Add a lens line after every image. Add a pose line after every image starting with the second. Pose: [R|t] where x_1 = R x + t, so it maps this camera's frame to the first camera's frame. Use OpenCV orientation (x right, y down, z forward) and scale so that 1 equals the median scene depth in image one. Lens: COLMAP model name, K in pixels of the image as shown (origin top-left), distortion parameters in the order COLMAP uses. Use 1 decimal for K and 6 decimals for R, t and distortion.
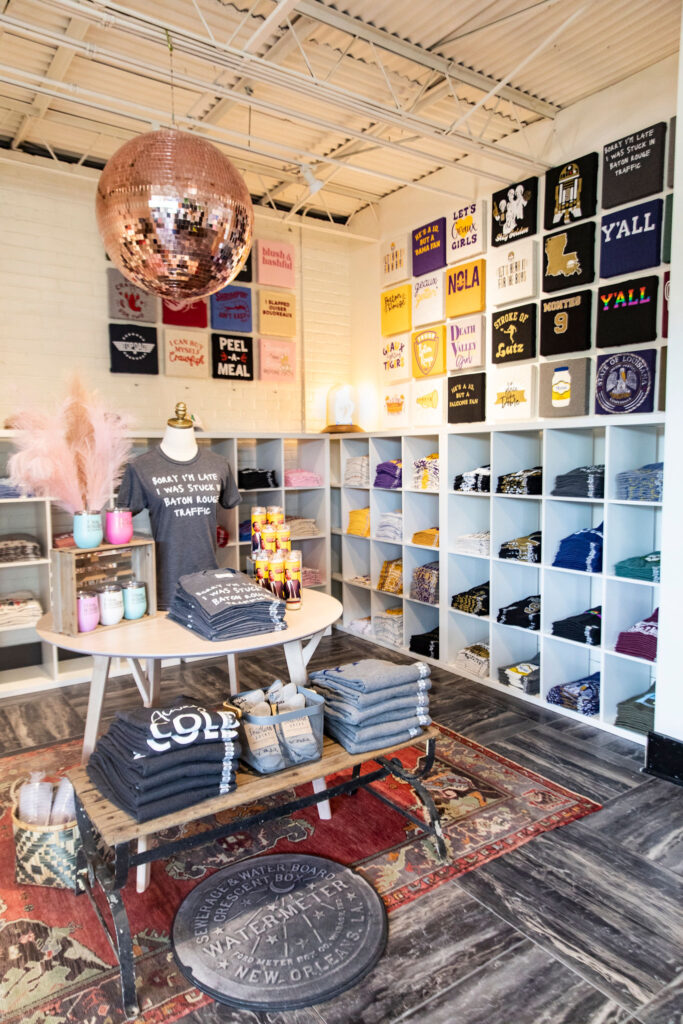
lens RADIAL K [[677.6, 0, 338.2], [0, 677.6, 514.4], [0, 0, 1]] dist [0.012349, -0.006459]
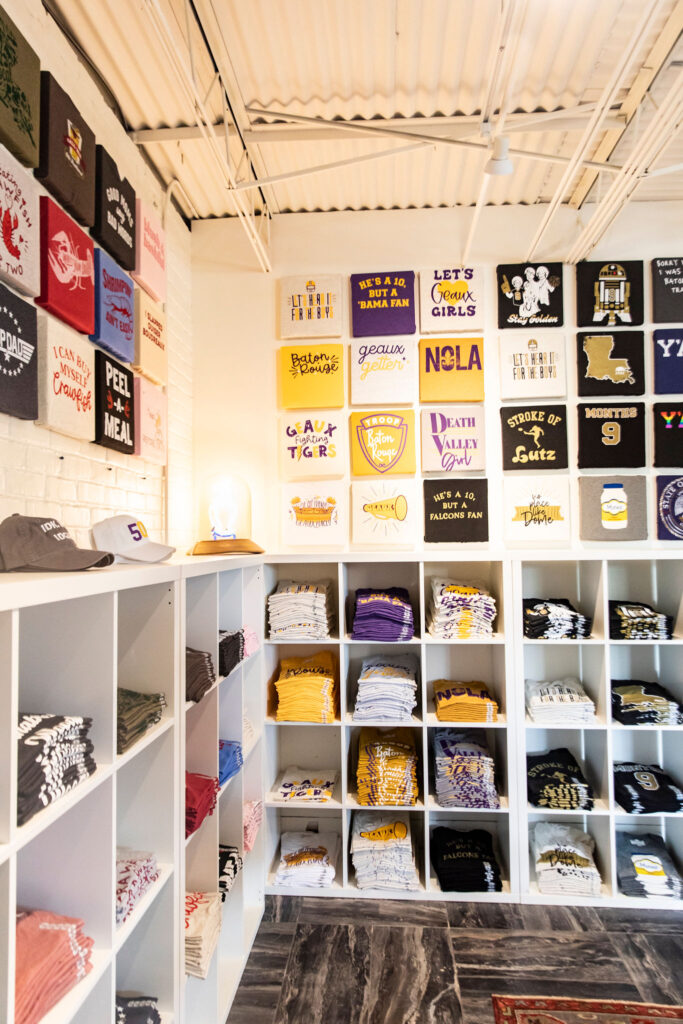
lens RADIAL K [[677.6, 0, 344.4], [0, 677.6, 513.5], [0, 0, 1]] dist [0.012349, -0.006459]
pose [[0.622873, 0.033949, 0.781586, -0.517995], [0.073287, 0.992132, -0.101500, -0.108170], [-0.778883, 0.120502, 0.615484, 0.685909]]
